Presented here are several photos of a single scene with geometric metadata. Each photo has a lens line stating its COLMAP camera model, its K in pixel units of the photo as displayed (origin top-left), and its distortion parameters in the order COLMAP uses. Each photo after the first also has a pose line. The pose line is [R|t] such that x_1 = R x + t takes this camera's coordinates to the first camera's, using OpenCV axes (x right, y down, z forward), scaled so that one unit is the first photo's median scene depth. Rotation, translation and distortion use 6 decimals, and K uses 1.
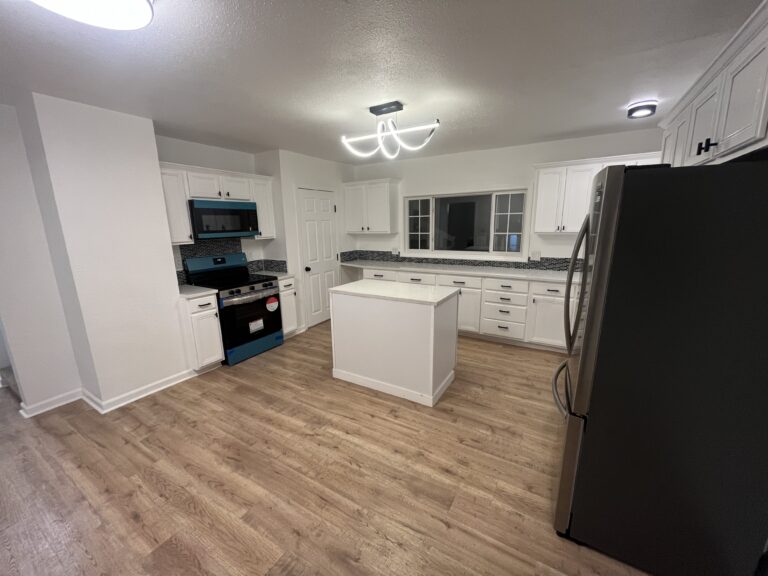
lens RADIAL K [[309.8, 0, 382.1], [0, 309.8, 289.1], [0, 0, 1]] dist [-0.002113, -0.000190]
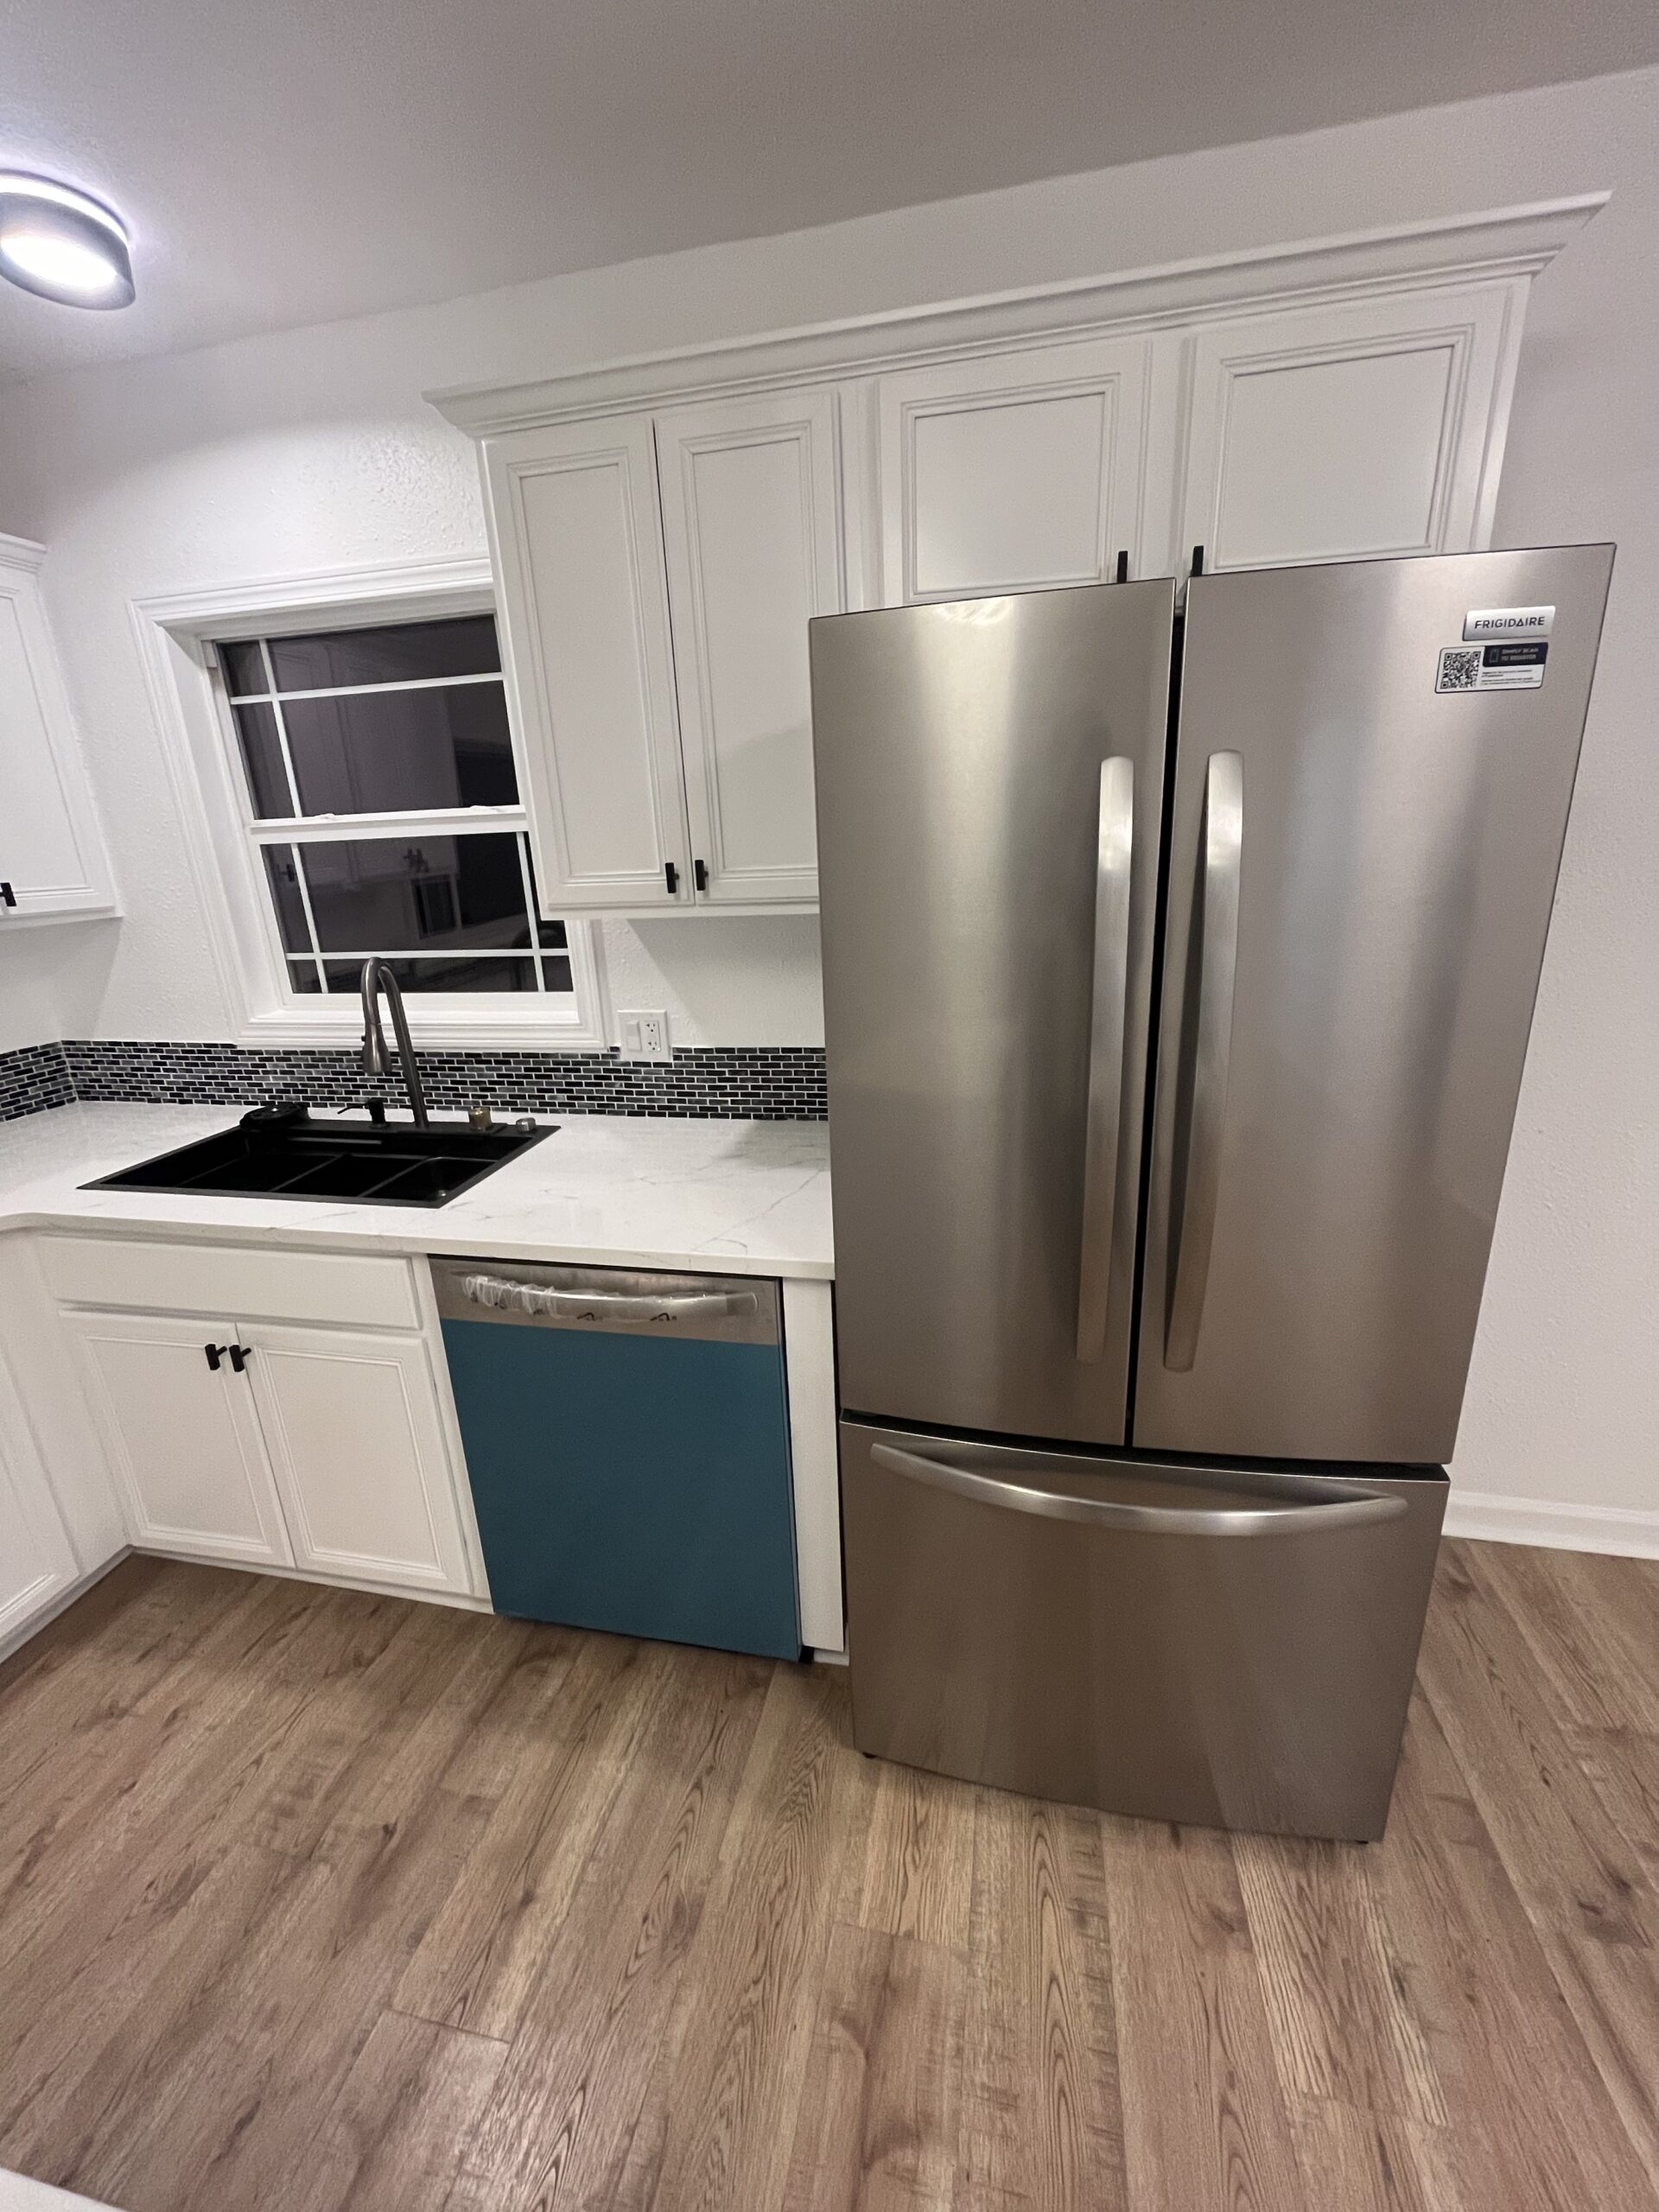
lens RADIAL K [[892.2, 0, 828.9], [0, 892.2, 1105.5], [0, 0, 1]] dist [-0.002113, -0.000190]
pose [[-0.329074, -0.249509, 0.910744, 0.052731], [0.243314, 0.909492, 0.337081, -0.123706], [-0.912419, 0.332521, -0.238581, 0.615943]]
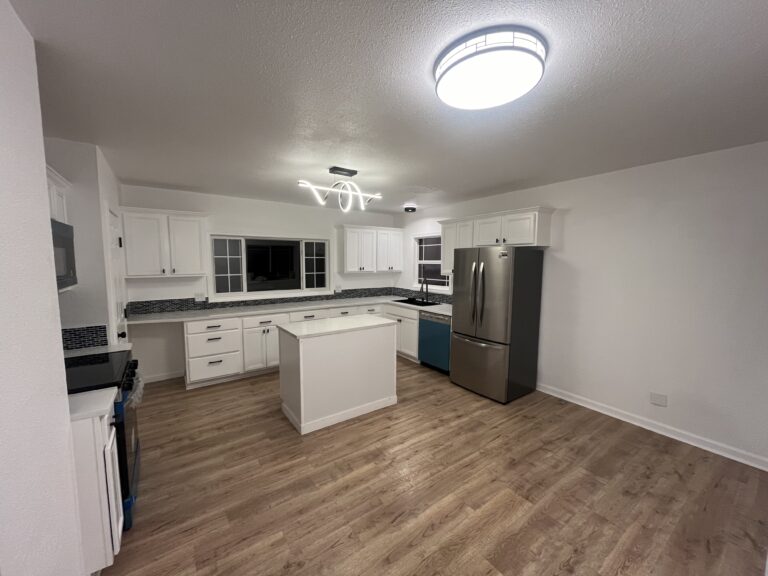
lens RADIAL K [[309.8, 0, 382.7], [0, 309.8, 289.5], [0, 0, 1]] dist [-0.002113, -0.000190]
pose [[0.398382, -0.066377, 0.914815, -0.742102], [0.181621, 0.983338, -0.007743, -0.067736], [-0.899058, 0.169235, 0.403799, 0.317204]]
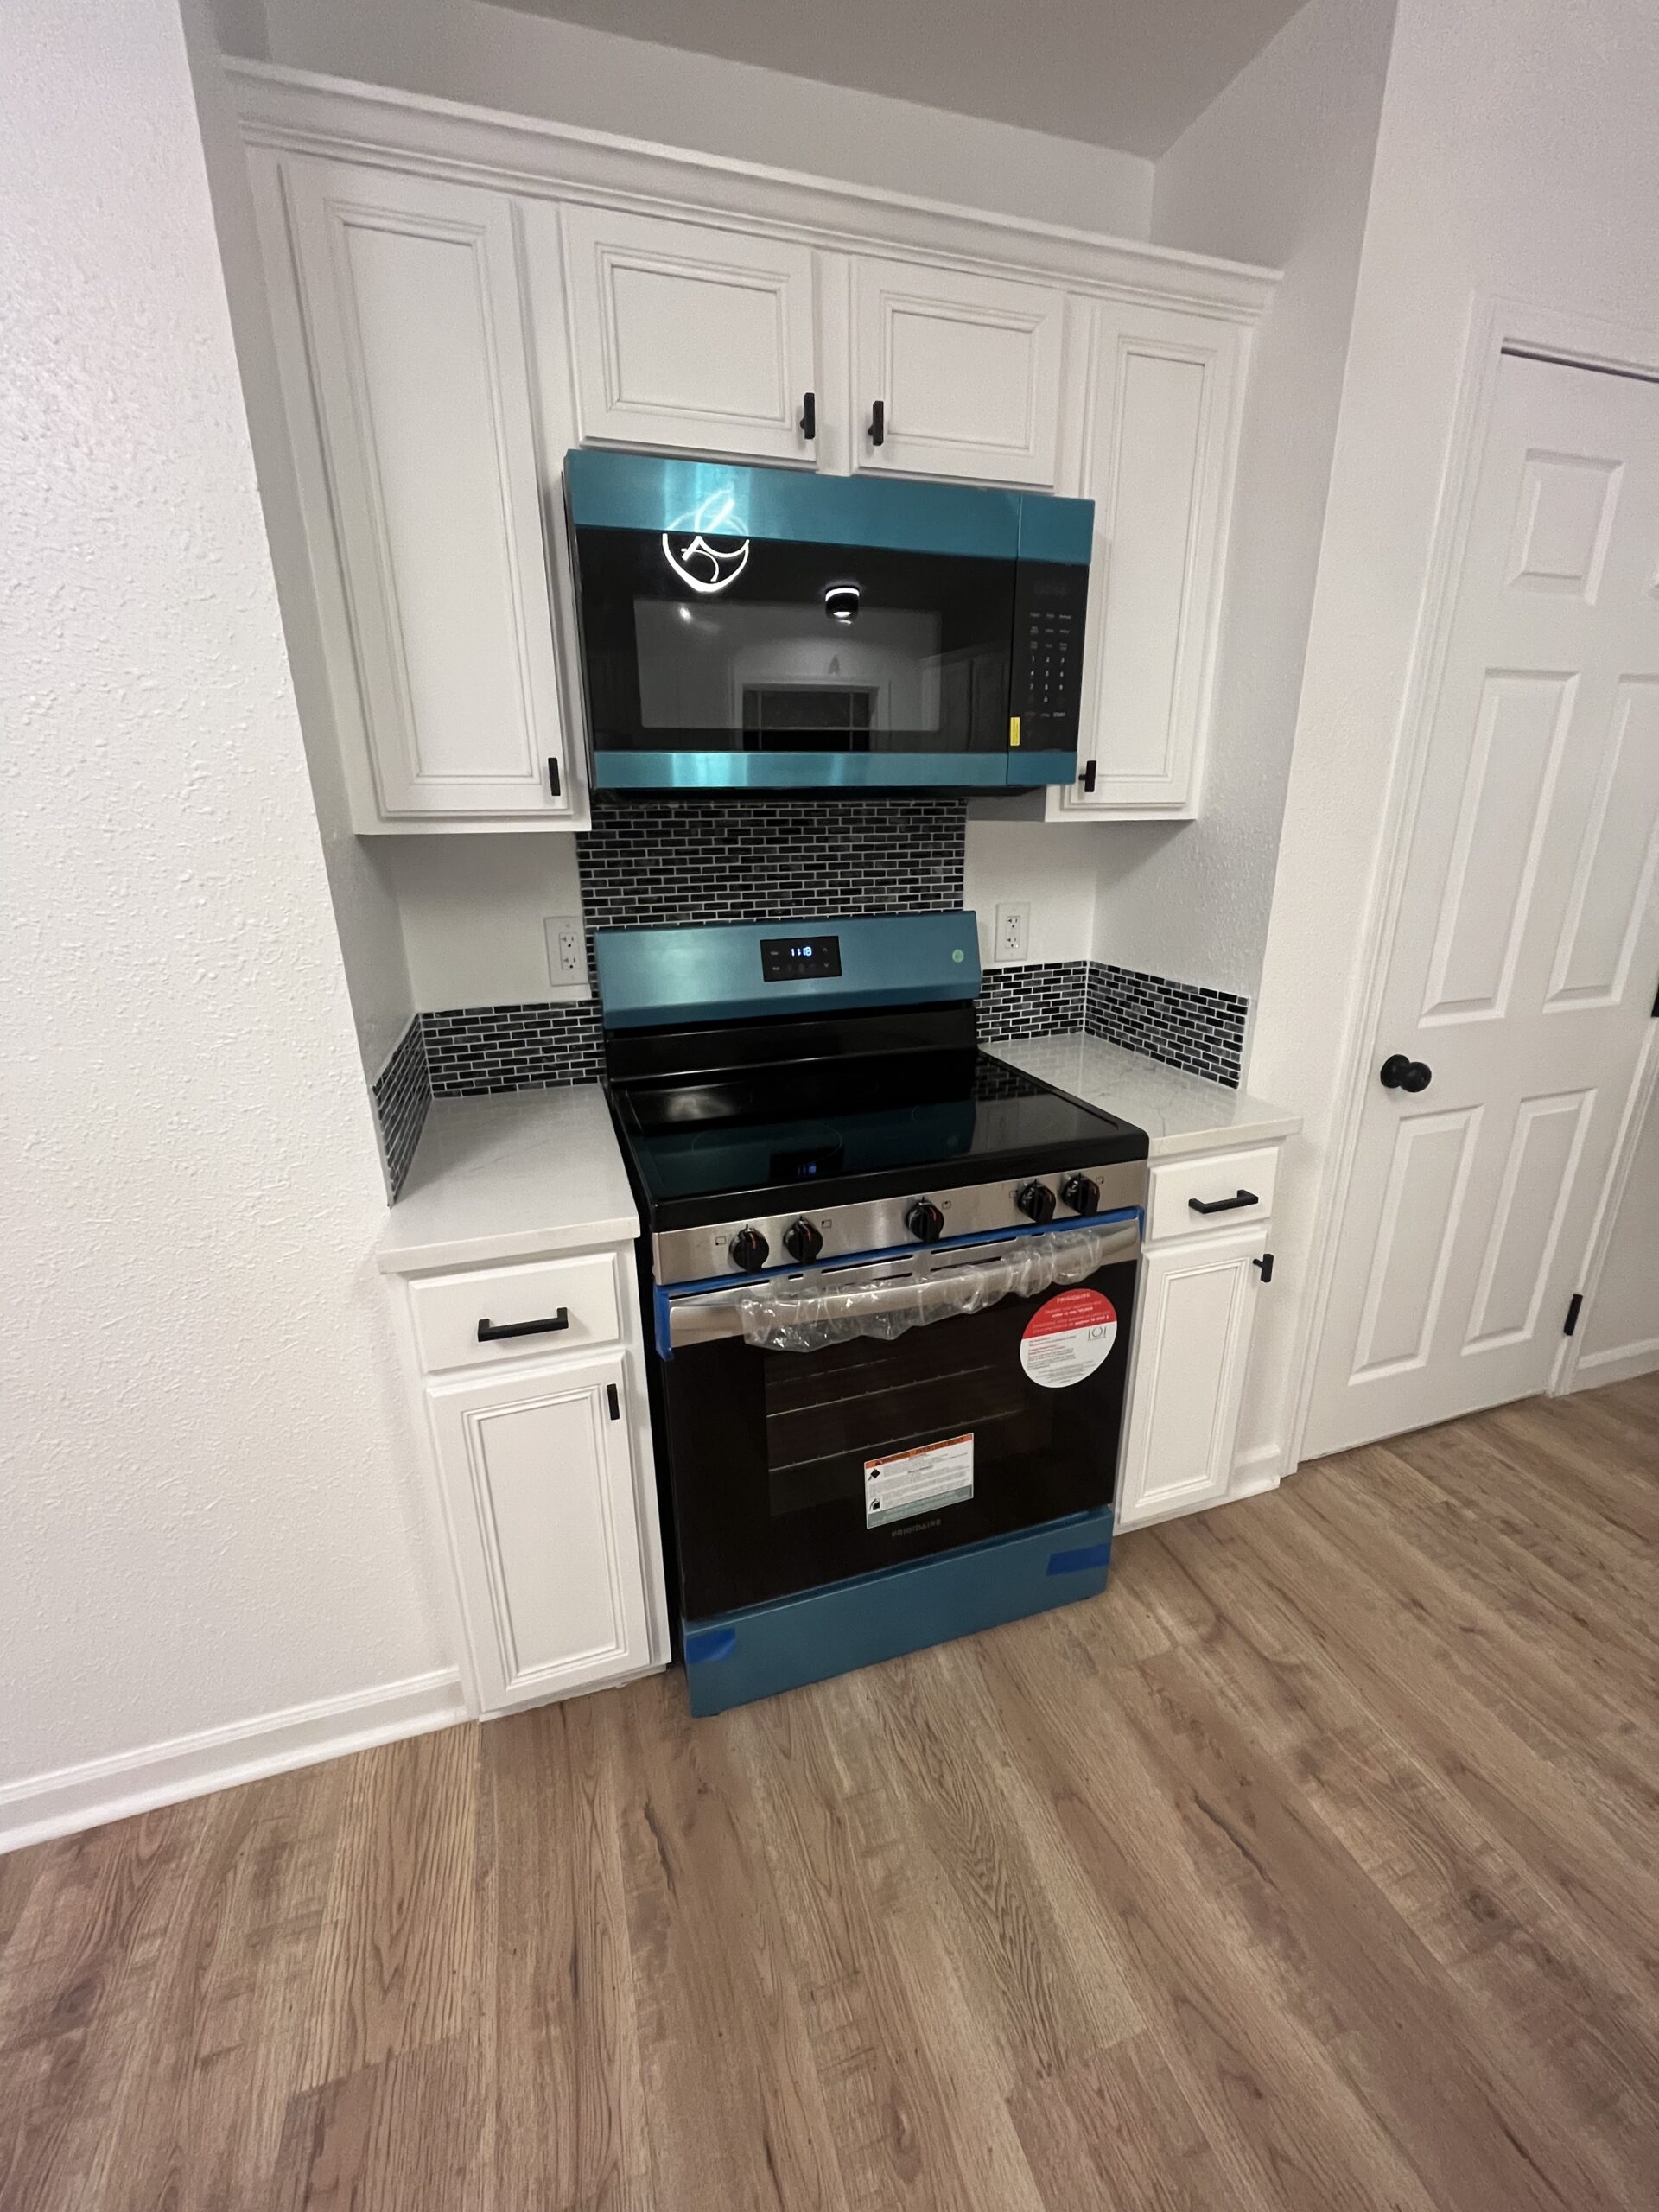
lens RADIAL K [[892.2, 0, 827.0], [0, 892.2, 1105.8], [0, 0, 1]] dist [-0.002113, -0.000190]
pose [[0.760407, 0.209735, -0.614648, -0.239714], [-0.136678, 0.976903, 0.164255, -0.099526], [0.634901, -0.040892, 0.771510, 0.702038]]
